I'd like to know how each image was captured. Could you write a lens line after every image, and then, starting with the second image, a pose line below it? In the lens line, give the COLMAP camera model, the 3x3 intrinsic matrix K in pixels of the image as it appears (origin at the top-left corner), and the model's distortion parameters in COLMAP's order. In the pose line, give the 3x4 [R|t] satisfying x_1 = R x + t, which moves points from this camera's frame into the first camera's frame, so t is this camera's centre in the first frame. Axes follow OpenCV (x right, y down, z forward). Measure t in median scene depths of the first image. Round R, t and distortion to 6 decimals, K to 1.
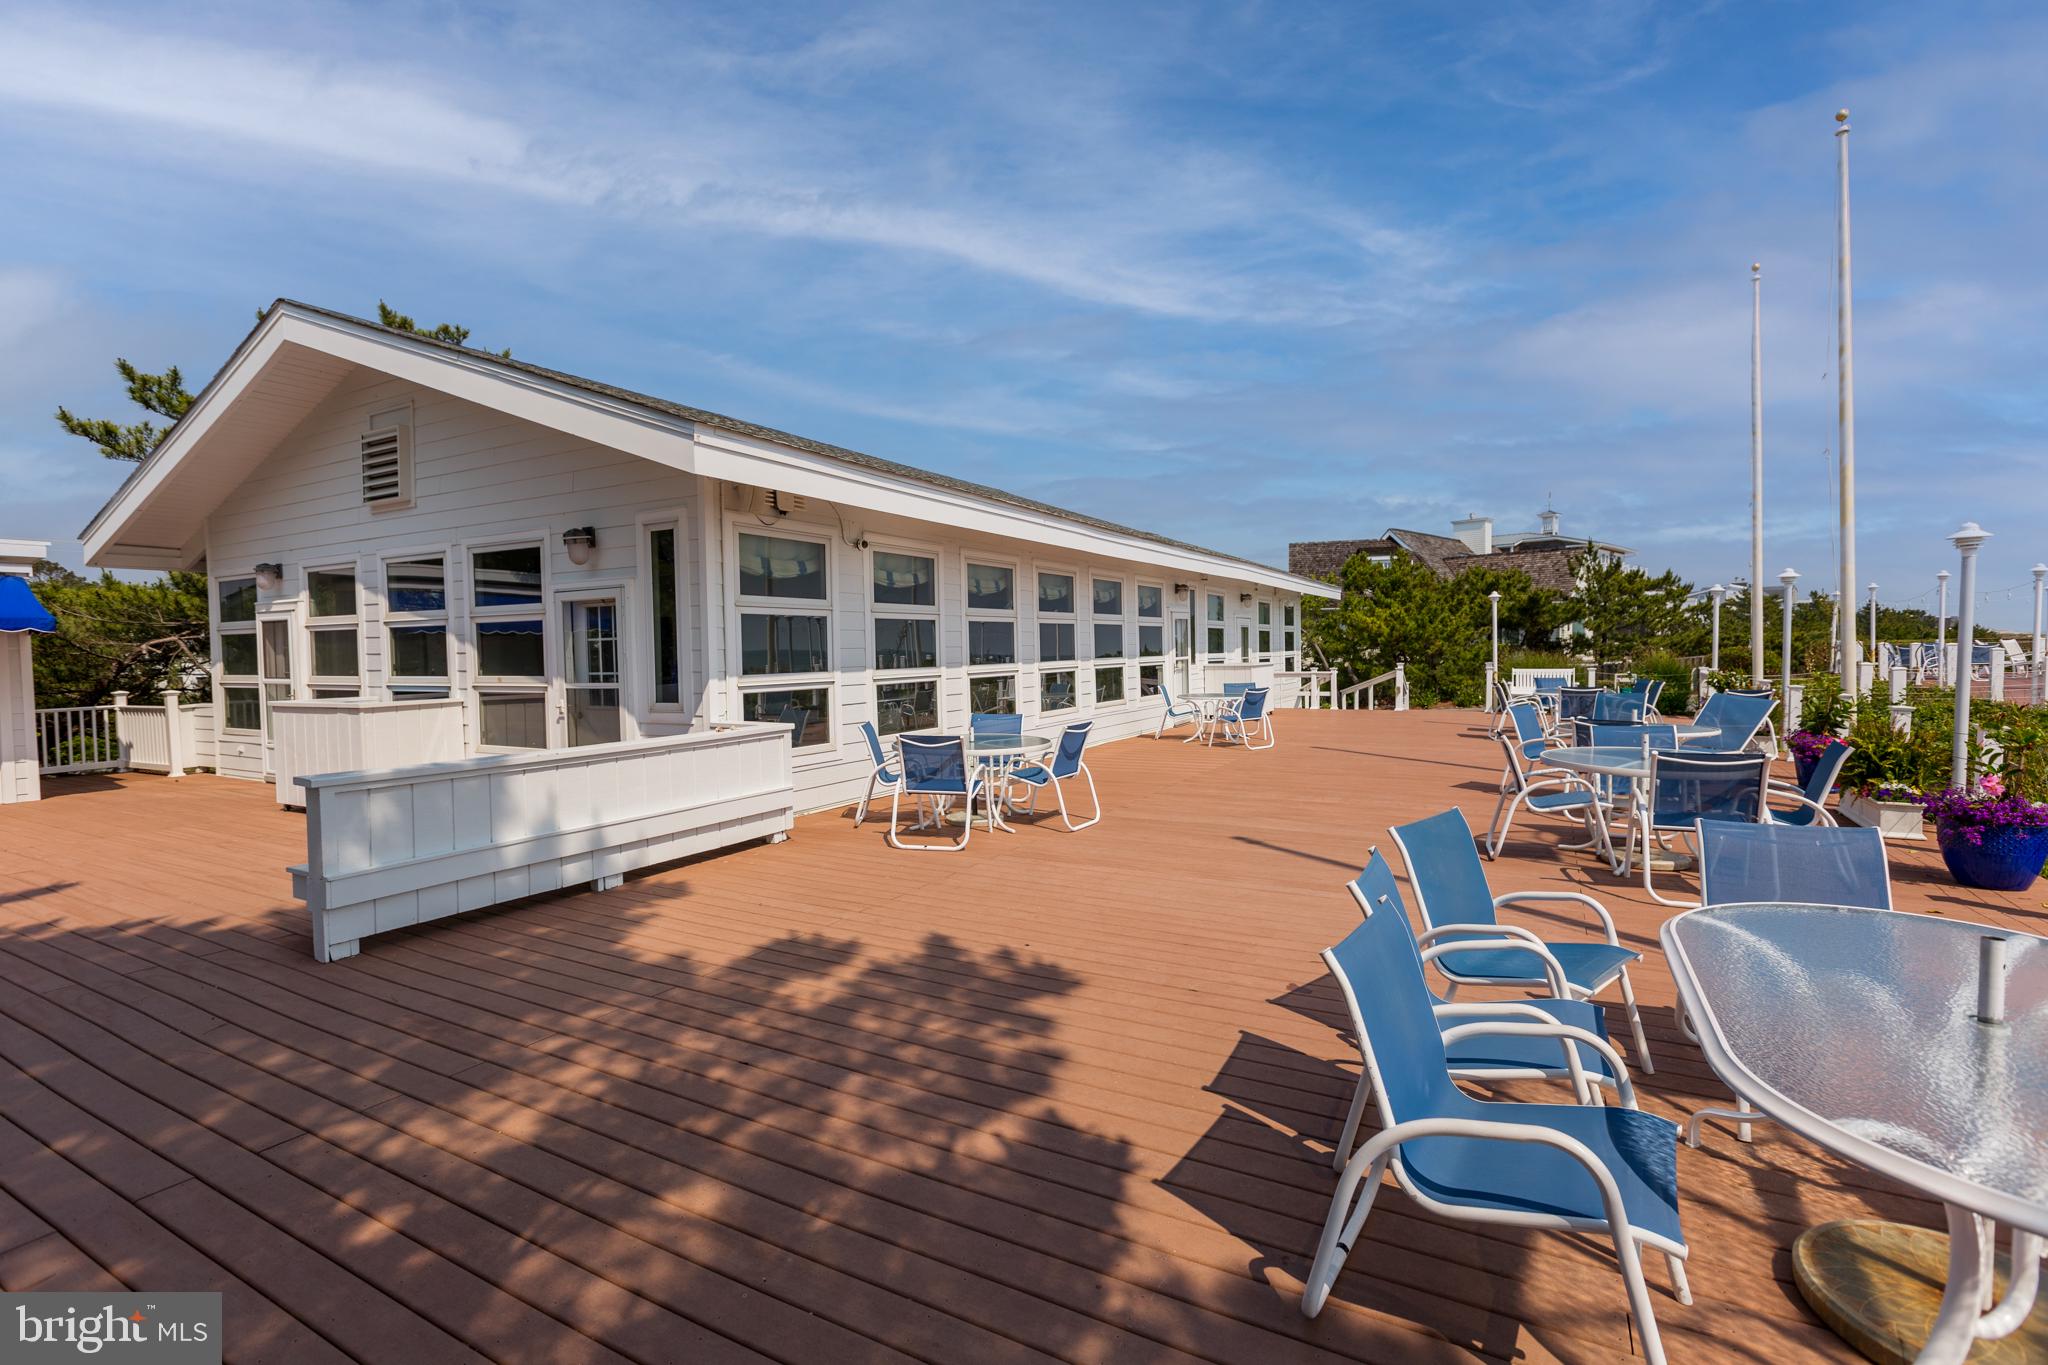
lens RADIAL K [[907.5, 0, 1029.4], [0, 907.5, 687.0], [0, 0, 1]] dist [0.000765, 0.000358]
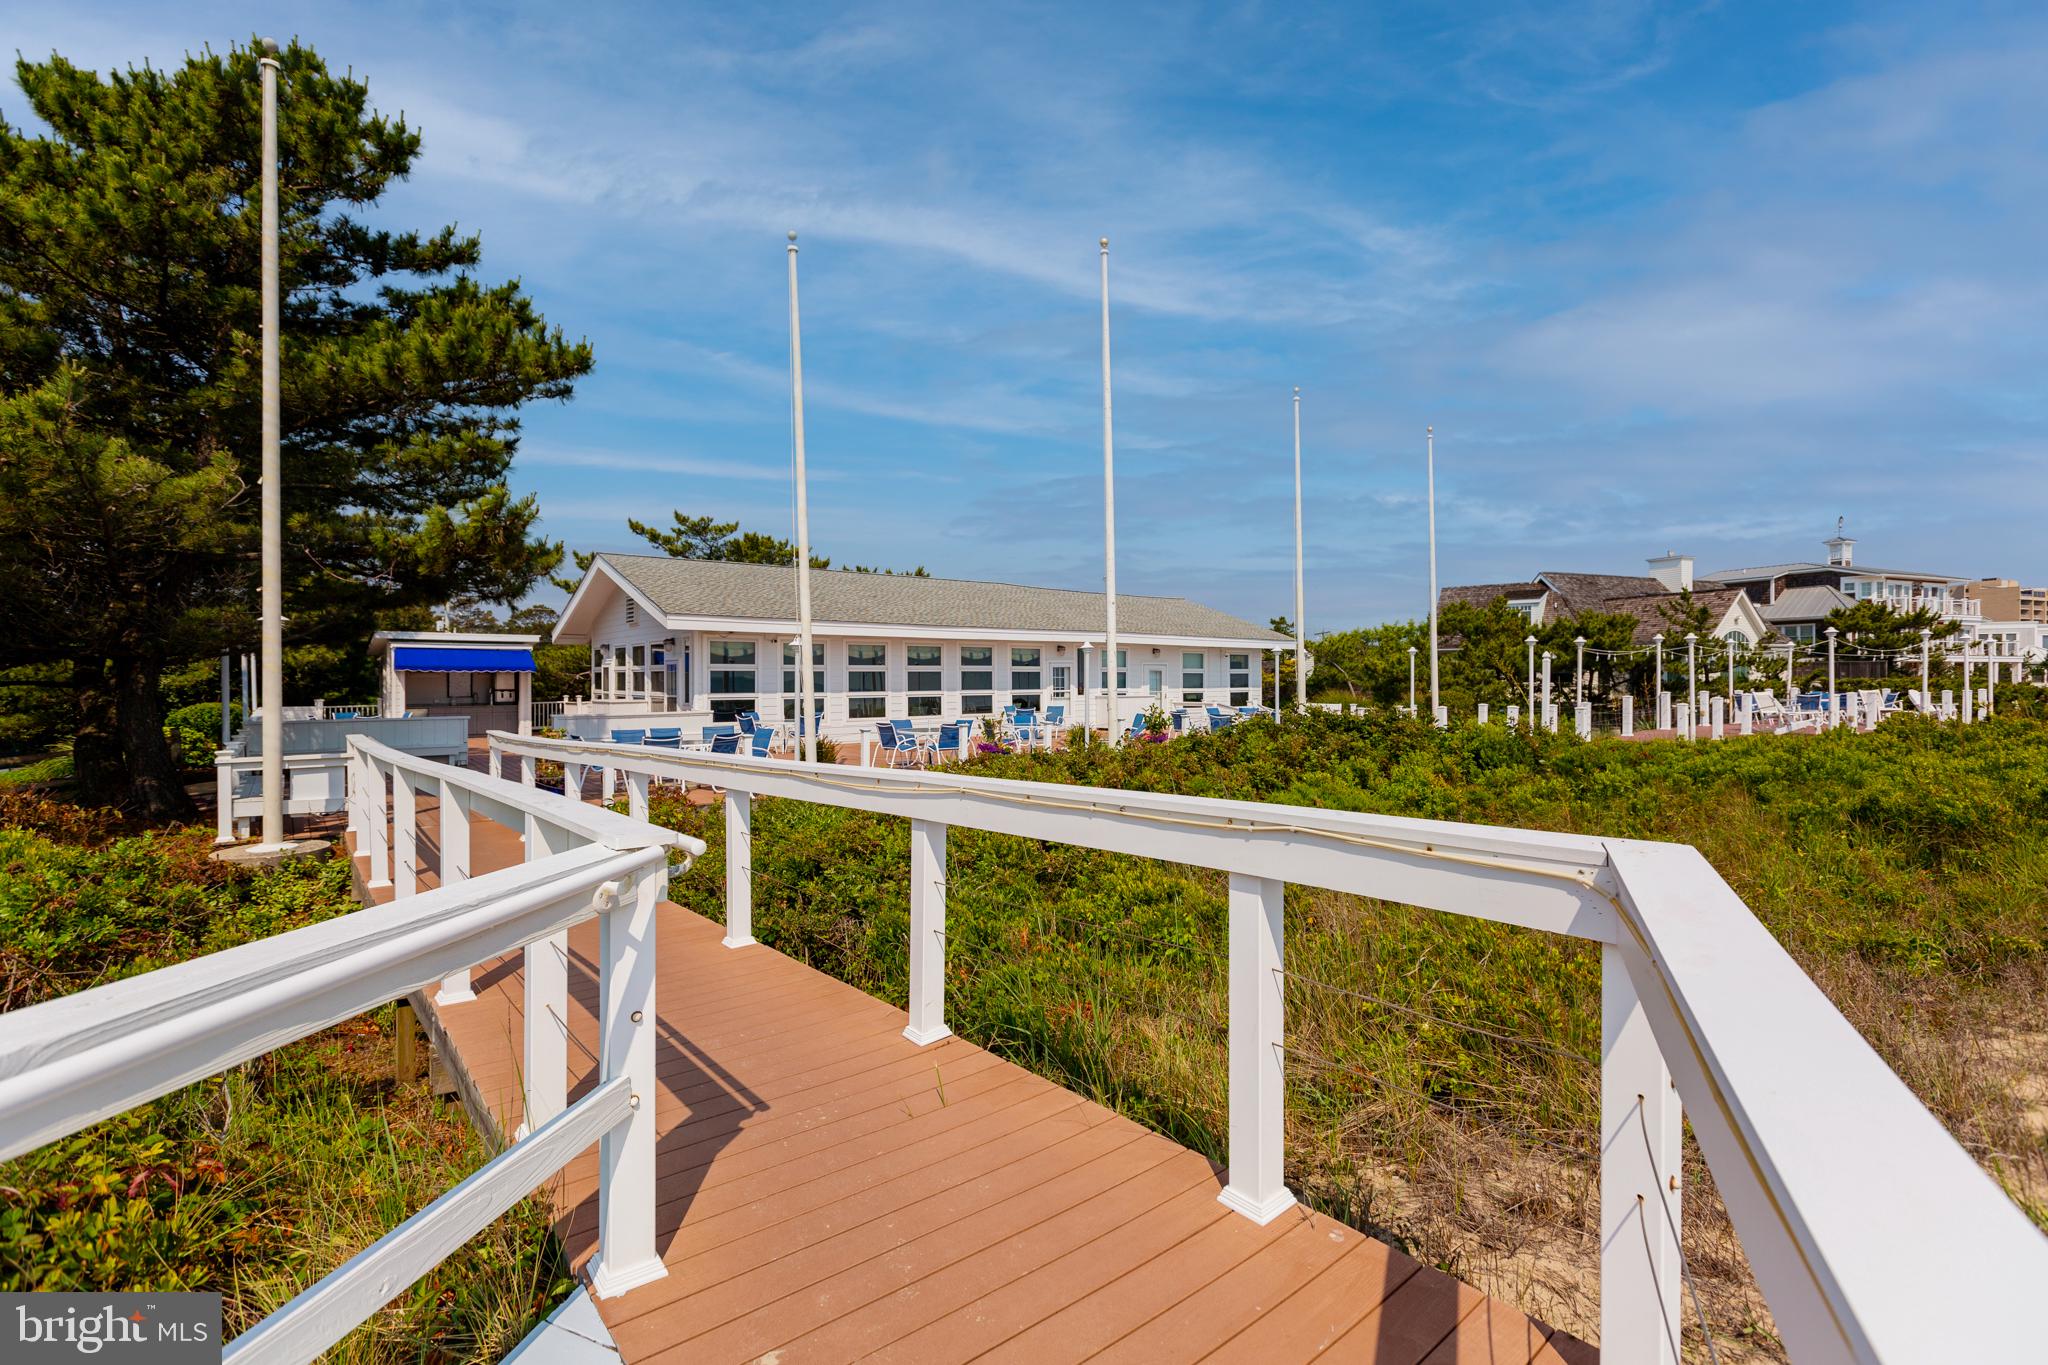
lens RADIAL K [[928.3, 0, 1027.2], [0, 928.3, 683.3], [0, 0, 1]] dist [0.000181, 0.000104]
pose [[0.923558, 0.018575, -0.383009, 0.974152], [-0.031906, 0.999085, -0.028481, 0.003477], [0.382130, 0.038524, 0.923305, -0.722872]]
